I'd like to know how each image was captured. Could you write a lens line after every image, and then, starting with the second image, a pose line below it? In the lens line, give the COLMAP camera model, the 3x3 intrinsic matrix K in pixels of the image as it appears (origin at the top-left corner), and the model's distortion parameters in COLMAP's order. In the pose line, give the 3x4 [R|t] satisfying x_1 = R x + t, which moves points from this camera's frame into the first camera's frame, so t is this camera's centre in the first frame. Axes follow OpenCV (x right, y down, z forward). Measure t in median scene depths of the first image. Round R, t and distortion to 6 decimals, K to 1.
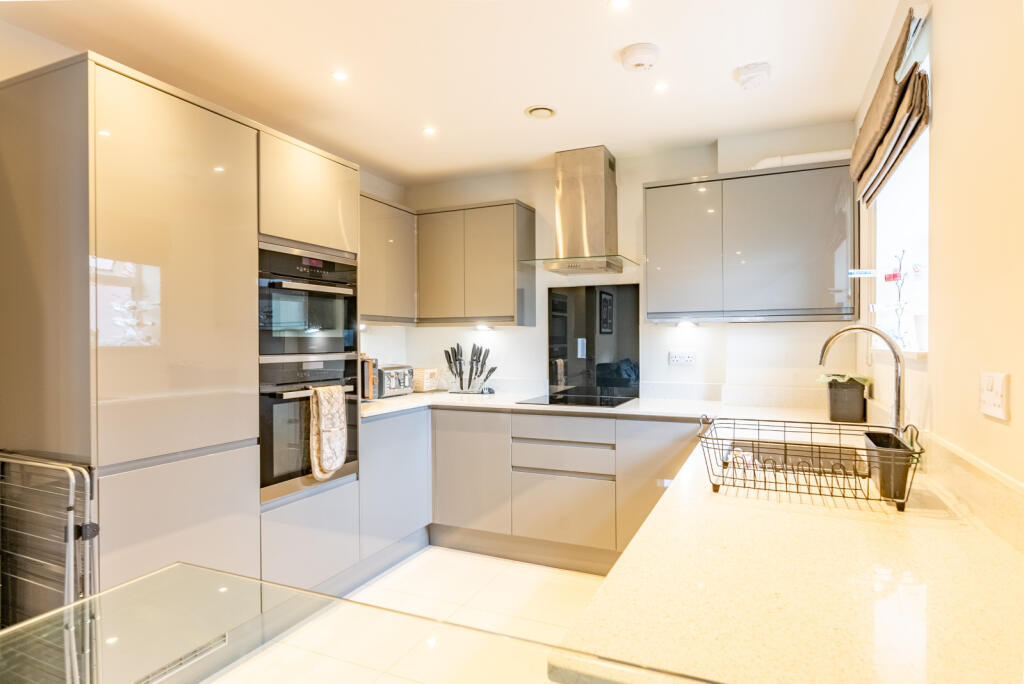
lens RADIAL K [[576.1, 0, 509.0], [0, 576.1, 348.0], [0, 0, 1]] dist [-0.000890, -0.000087]
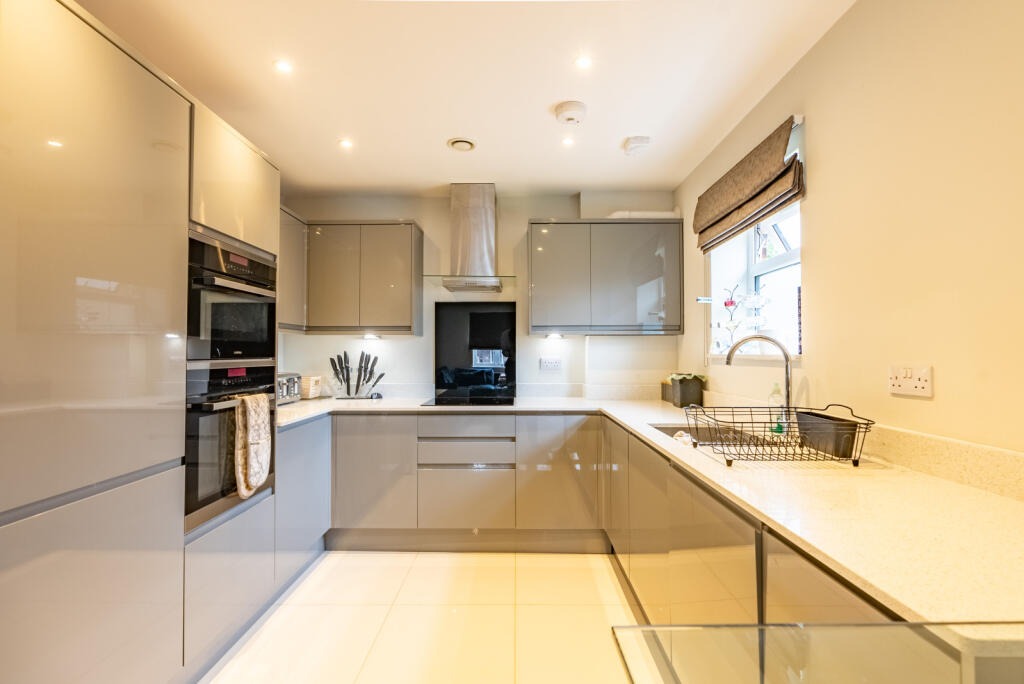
lens RADIAL K [[475.3, 0, 513.3], [0, 475.3, 346.0], [0, 0, 1]] dist [-0.004759, 0.000703]
pose [[0.910416, 0.009244, 0.413591, -0.220351], [0.002408, 0.999615, -0.027643, 0.008952], [-0.413688, 0.026162, 0.910043, 0.117508]]
